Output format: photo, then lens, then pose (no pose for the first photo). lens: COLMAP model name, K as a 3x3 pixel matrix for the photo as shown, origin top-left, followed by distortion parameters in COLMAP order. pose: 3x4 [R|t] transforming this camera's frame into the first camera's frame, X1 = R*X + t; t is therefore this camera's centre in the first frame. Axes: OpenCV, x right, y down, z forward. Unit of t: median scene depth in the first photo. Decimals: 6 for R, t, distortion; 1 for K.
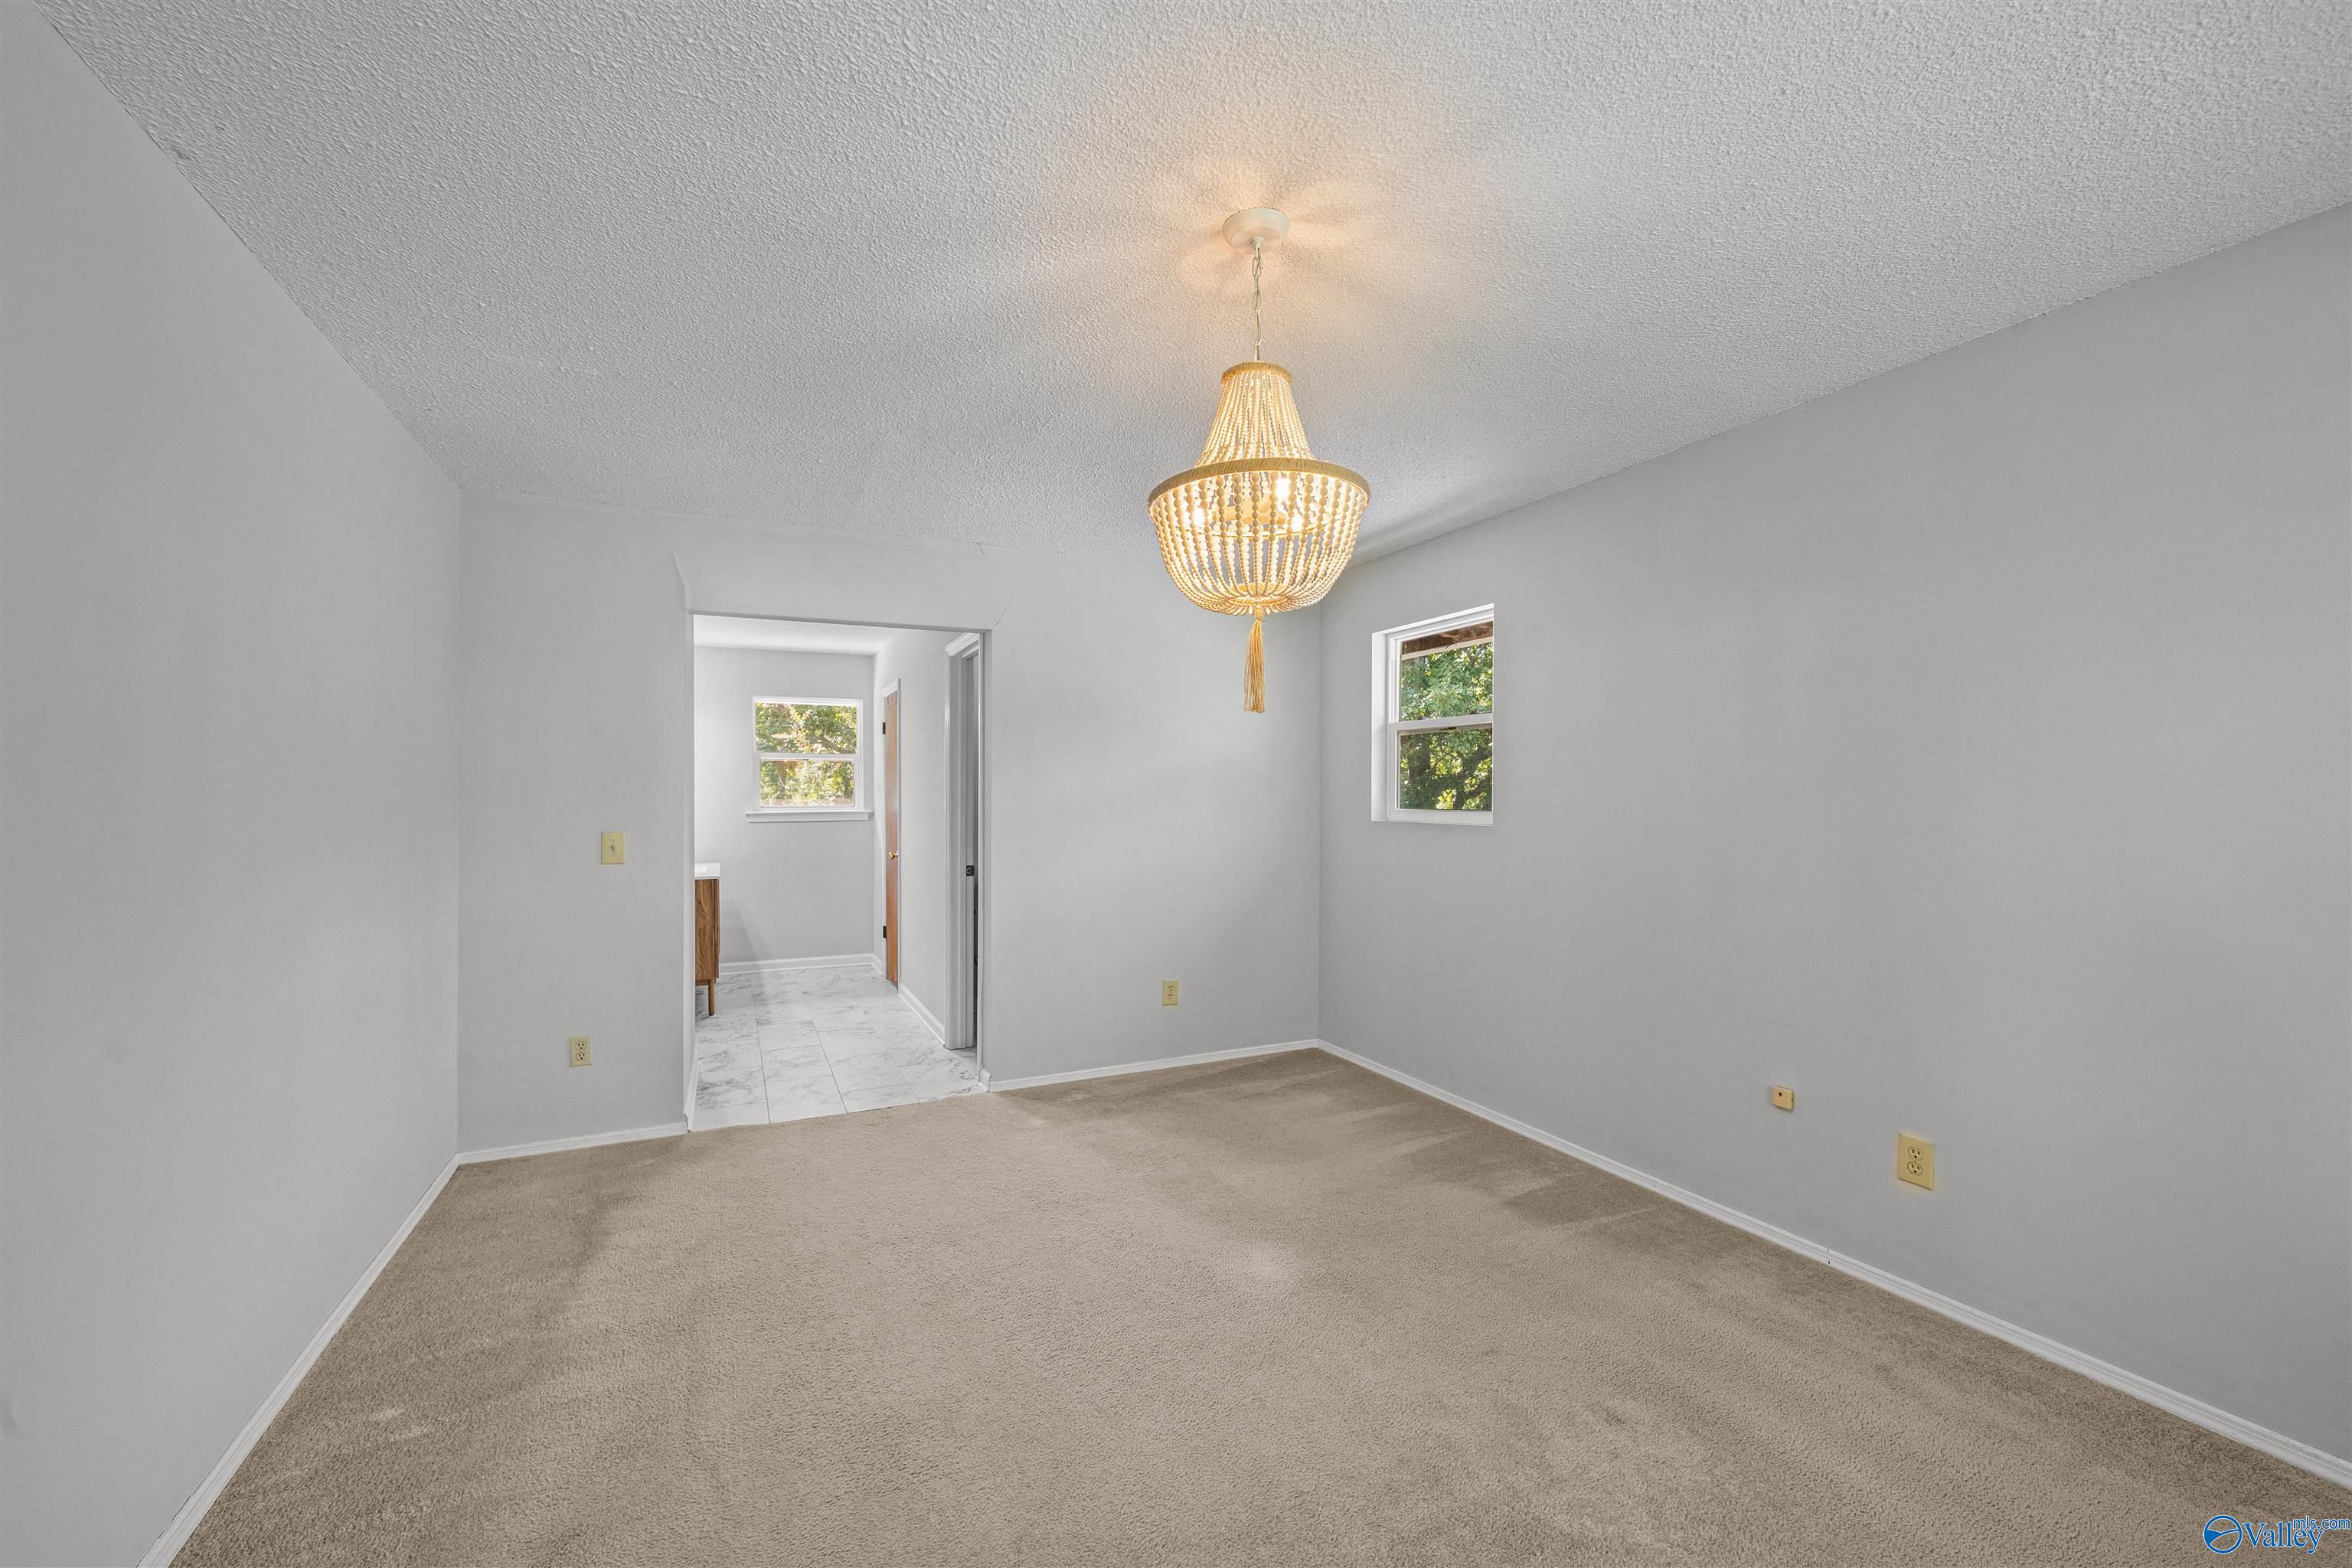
lens RADIAL K [[954.5, 0, 1178.4], [0, 954.5, 797.0], [0, 0, 1]] dist [-0.000634, 0.000057]
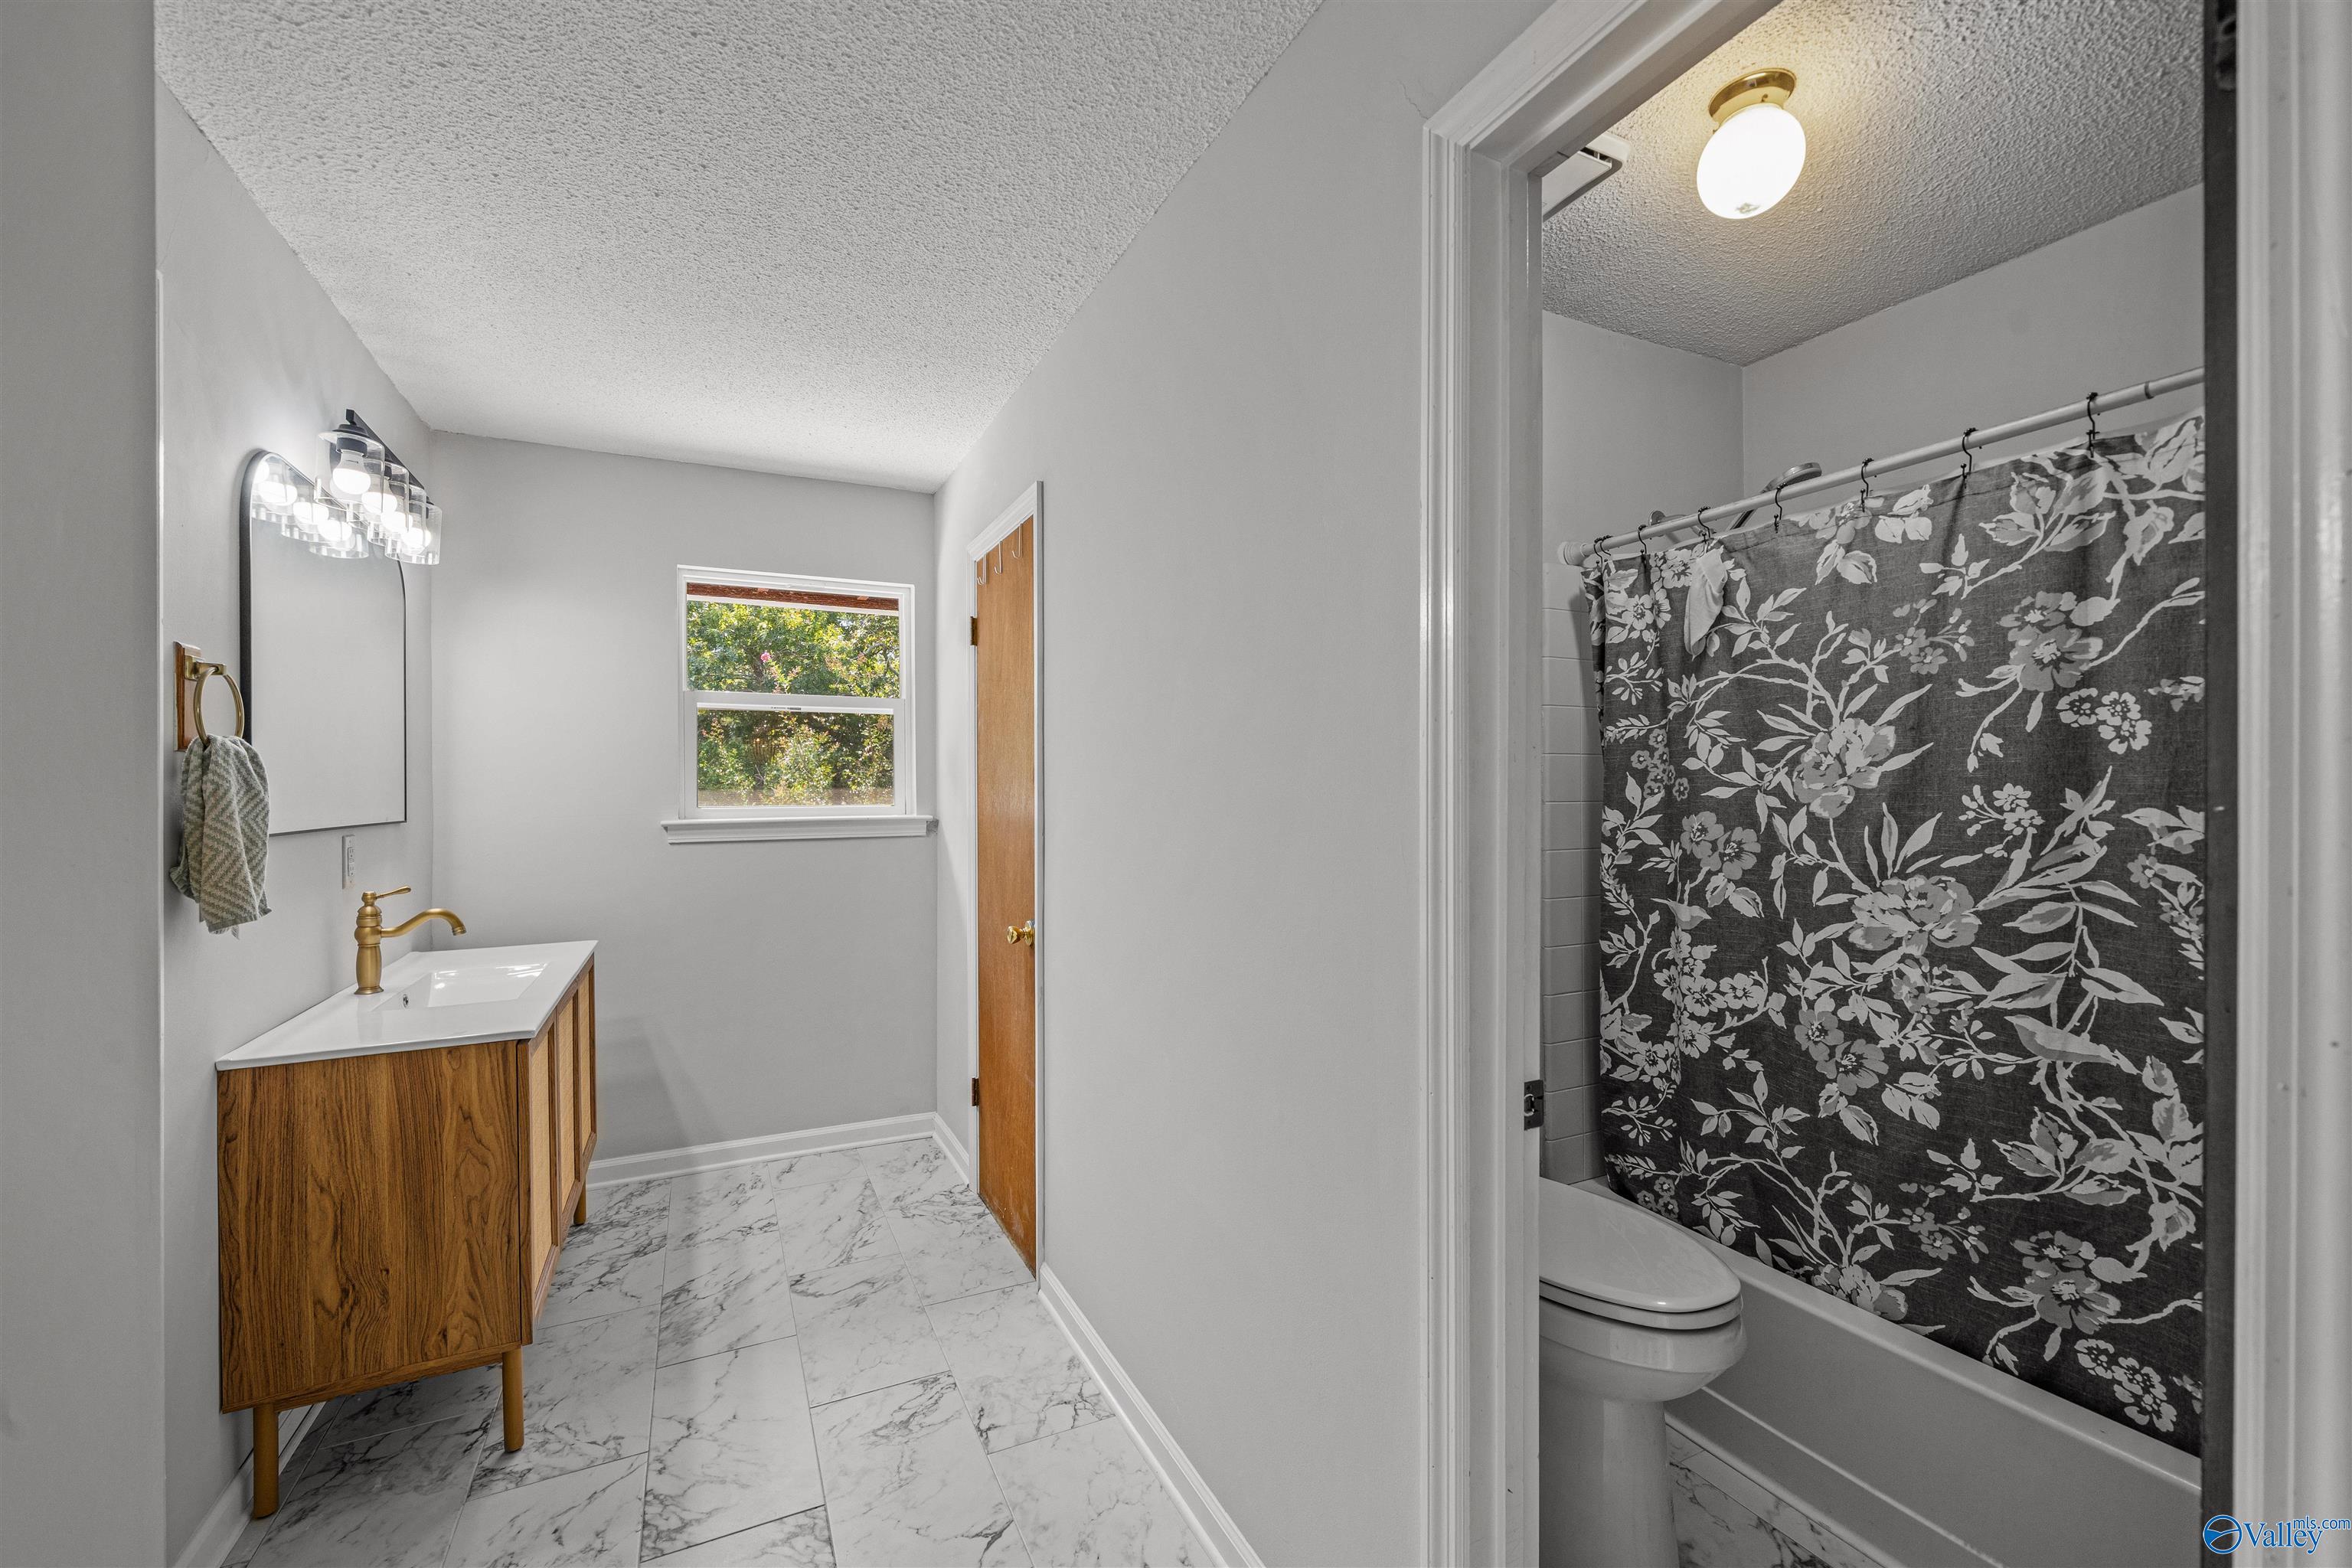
lens RADIAL K [[954.5, 0, 1178.4], [0, 954.5, 797.0], [0, 0, 1]] dist [-0.000634, 0.000057]
pose [[0.999883, -0.003437, 0.014880, -0.213921], [0.003307, 0.999956, 0.008745, 0.001281], [-0.014910, -0.008695, 0.999851, 0.542950]]
